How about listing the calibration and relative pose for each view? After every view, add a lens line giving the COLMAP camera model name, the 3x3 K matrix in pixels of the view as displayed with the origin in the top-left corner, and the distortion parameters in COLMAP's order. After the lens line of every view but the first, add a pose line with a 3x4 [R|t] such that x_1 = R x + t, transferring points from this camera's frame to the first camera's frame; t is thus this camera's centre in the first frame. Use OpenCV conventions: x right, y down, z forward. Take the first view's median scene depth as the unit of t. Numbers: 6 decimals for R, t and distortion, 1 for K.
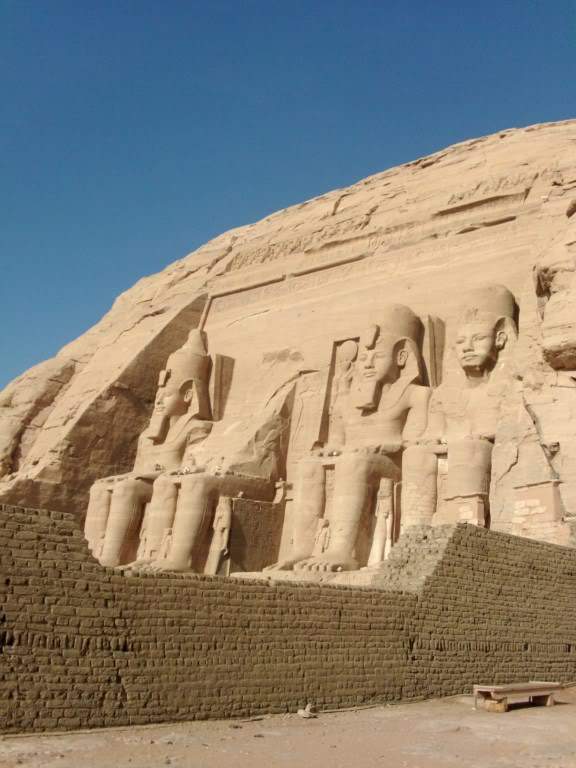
lens RADIAL K [[872.6, 0, 291.3], [0, 872.6, 410.7], [0, 0, 1]] dist [-0.126944, -0.009077]
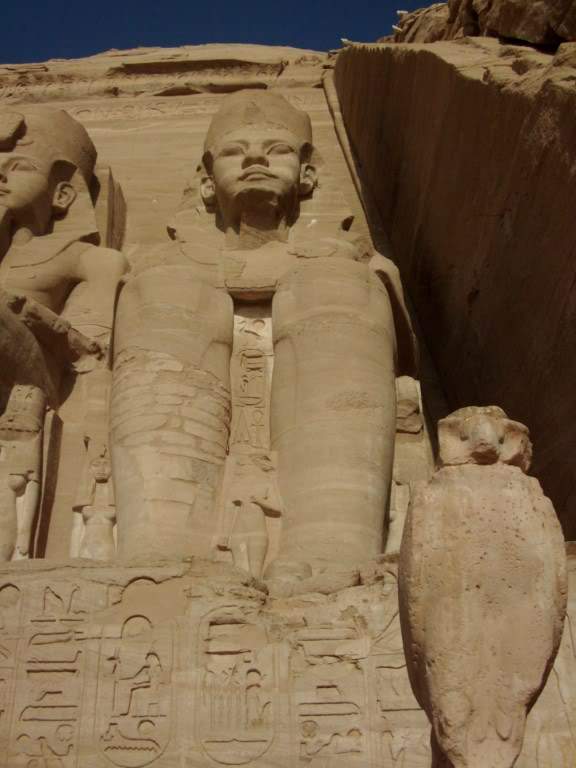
lens RADIAL K [[838.9, 0, 290.4], [0, 838.9, 409.7], [0, 0, 1]] dist [-0.152402, 0.056415]
pose [[0.805323, 0.226227, 0.547975, 0.012105], [-0.097070, 0.962171, -0.254567, 0.126450], [-0.584836, 0.151817, 0.796818, 0.538902]]
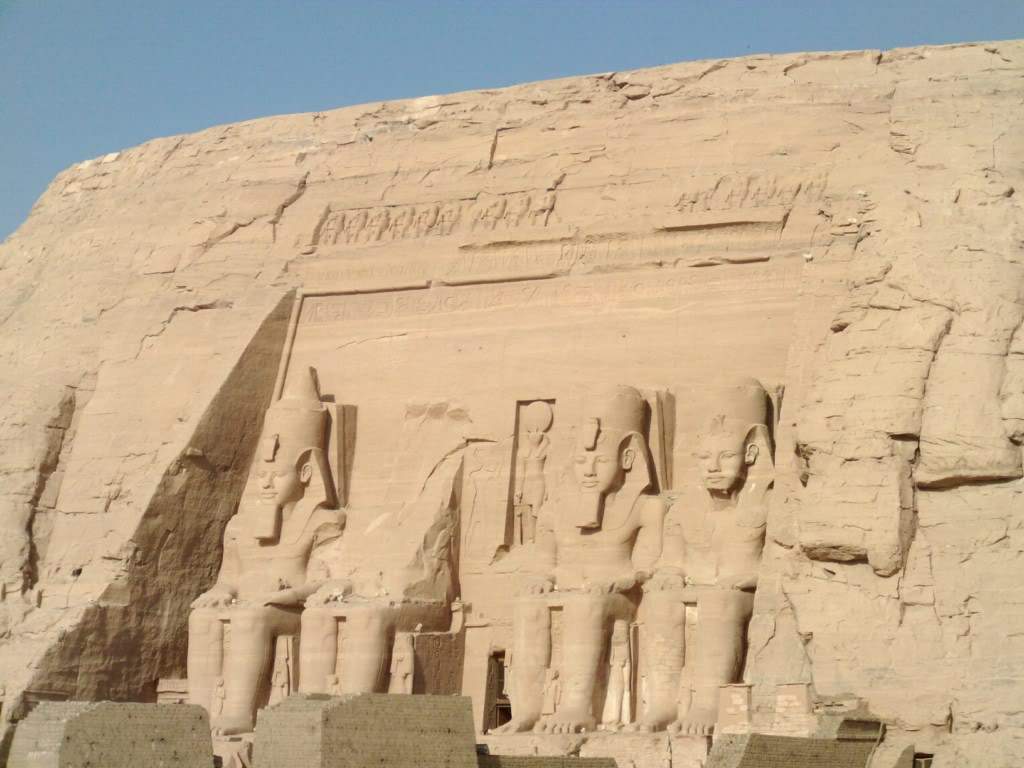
lens RADIAL K [[3102.6, 0, 545.9], [0, 3102.6, 383.5], [0, 0, 1]] dist [0.397802, -13.561515]
pose [[0.978784, -0.016763, 0.204209, -0.473201], [-0.008458, 0.992493, 0.122012, -0.426003], [-0.204722, -0.121151, 0.971294, -1.570510]]
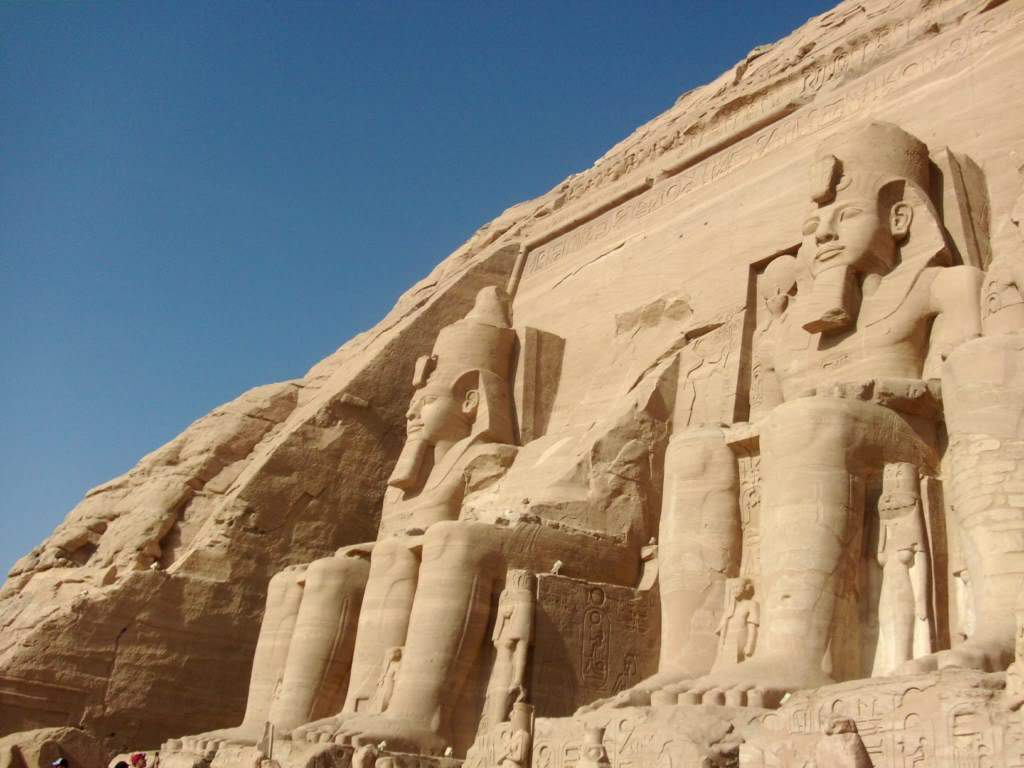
lens RADIAL K [[1118.5, 0, 542.4], [0, 1118.5, 381.8], [0, 0, 1]] dist [-0.152402, 0.056415]
pose [[0.985568, -0.071035, -0.153657, 0.026160], [0.043353, 0.983341, -0.176527, 0.095533], [0.163637, 0.167318, 0.972228, 0.400136]]
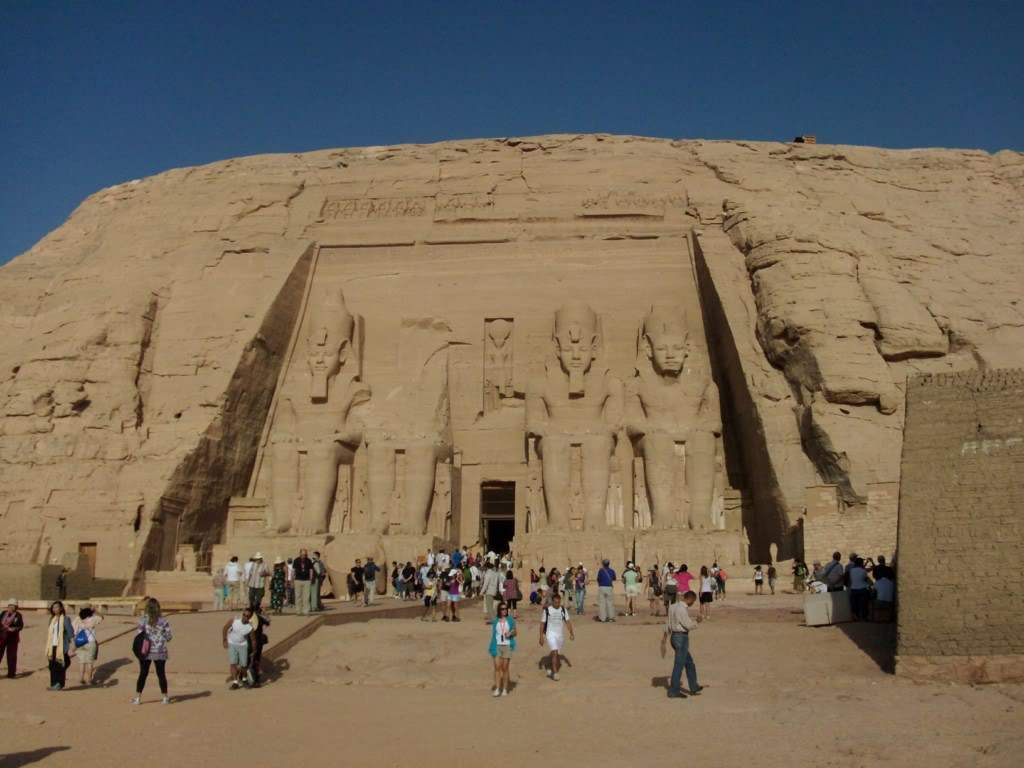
lens RADIAL K [[1118.5, 0, 542.4], [0, 1118.5, 381.8], [0, 0, 1]] dist [-0.152402, 0.056415]
pose [[0.820000, 0.058084, 0.569409, -0.710685], [-0.095724, 0.994743, 0.036379, -0.060609], [-0.564302, -0.084337, 0.821249, -0.198747]]
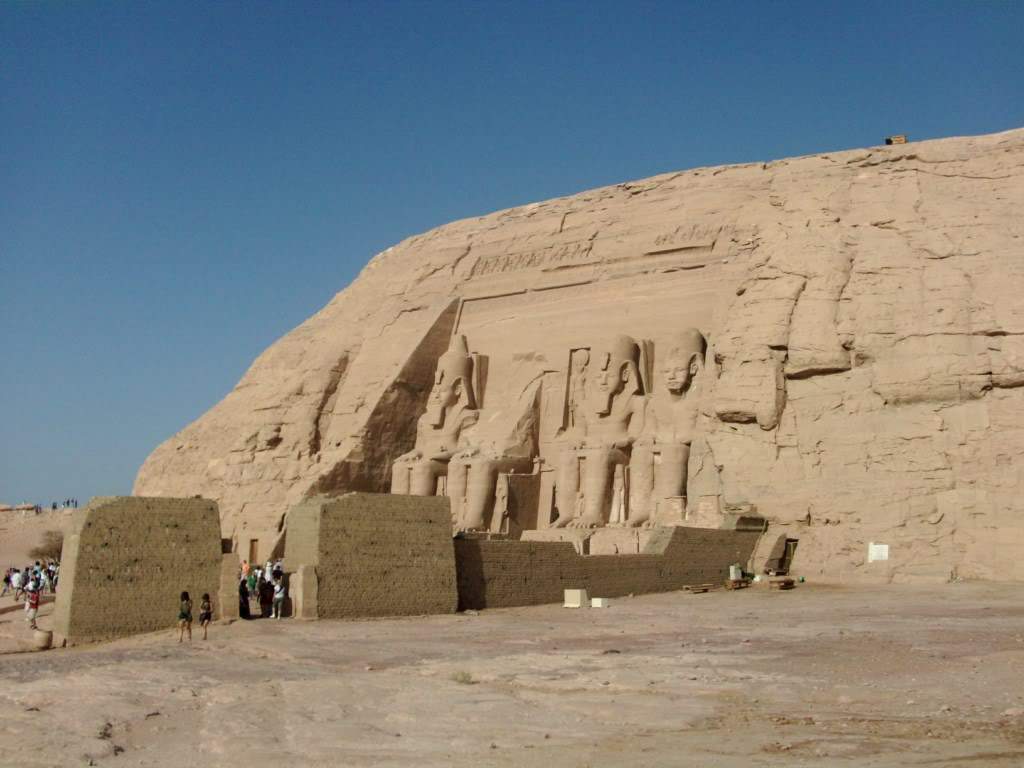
lens RADIAL K [[1127.7, 0, 552.3], [0, 1127.7, 383.8], [0, 0, 1]] dist [-0.155132, 0.003230]
pose [[0.993814, -0.027542, 0.107590, -0.172264], [0.016742, 0.994844, 0.100021, -0.208484], [-0.109790, -0.097601, 0.989151, -0.735945]]
